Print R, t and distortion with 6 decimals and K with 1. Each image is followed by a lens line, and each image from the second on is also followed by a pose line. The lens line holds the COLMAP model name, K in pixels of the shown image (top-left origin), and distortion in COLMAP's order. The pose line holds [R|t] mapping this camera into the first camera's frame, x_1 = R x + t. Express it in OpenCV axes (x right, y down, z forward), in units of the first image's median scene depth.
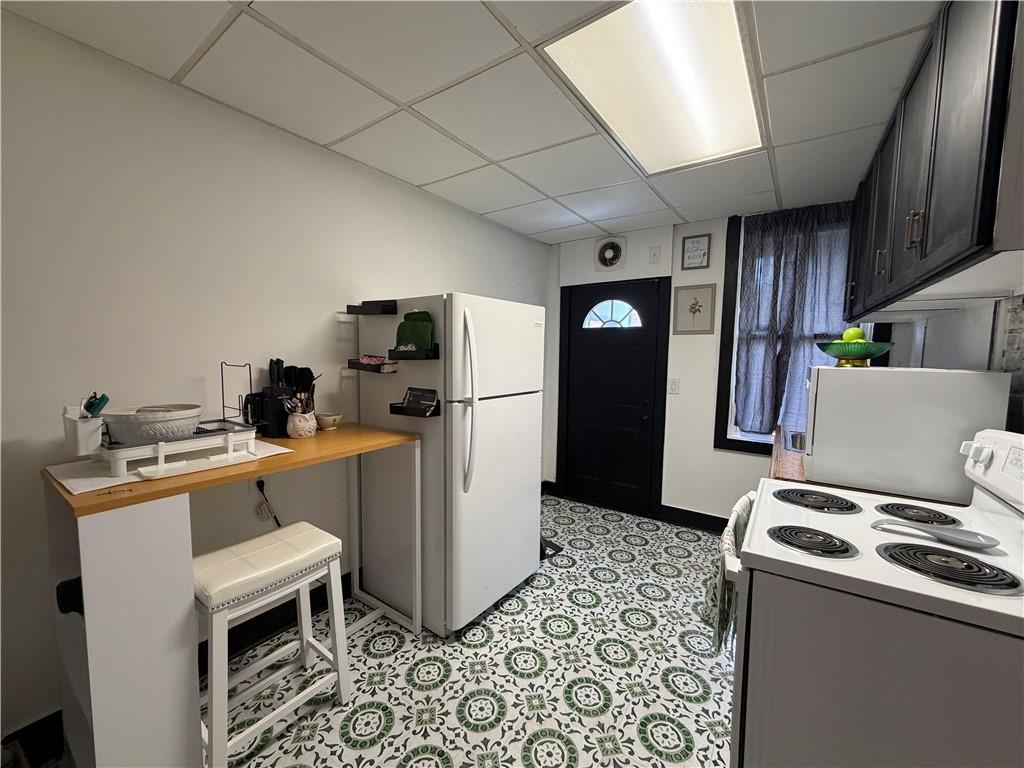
lens RADIAL K [[407.6, 0, 509.4], [0, 407.6, 385.2], [0, 0, 1]] dist [0.000222, 0.000008]
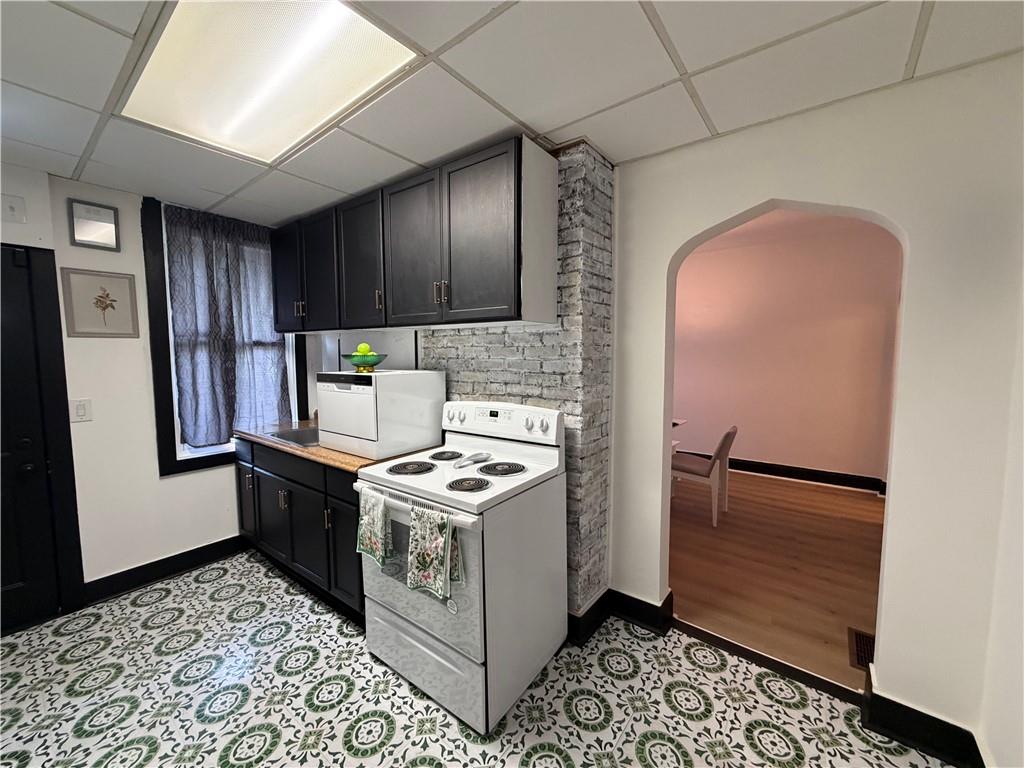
lens RADIAL K [[407.6, 0, 508.2], [0, 407.6, 384.8], [0, 0, 1]] dist [0.000222, 0.000008]
pose [[0.049332, -0.094811, 0.994272, -0.385030], [0.084260, 0.992331, 0.090445, -0.066414], [-0.995222, 0.079316, 0.056942, 0.348965]]
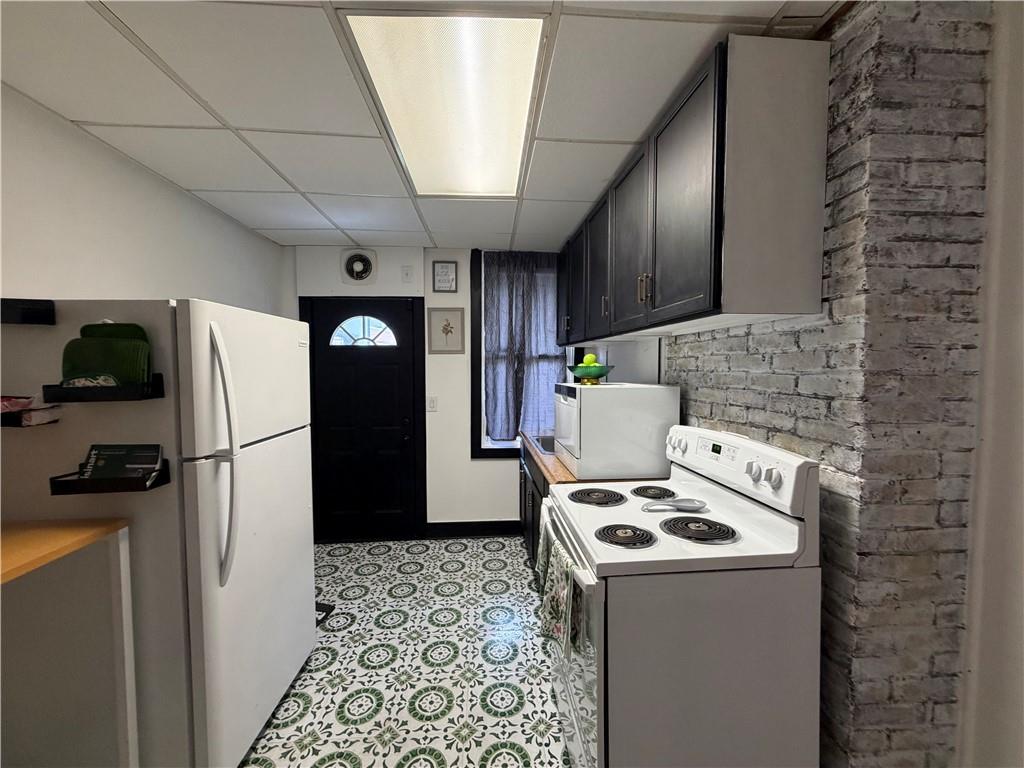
lens RADIAL K [[407.6, 0, 508.9], [0, 407.6, 384.8], [0, 0, 1]] dist [0.000222, 0.000008]
pose [[0.779363, -0.043546, 0.625058, -0.128803], [0.063554, 0.997931, -0.009721, -0.036551], [-0.623341, 0.047301, 0.780518, 0.120331]]
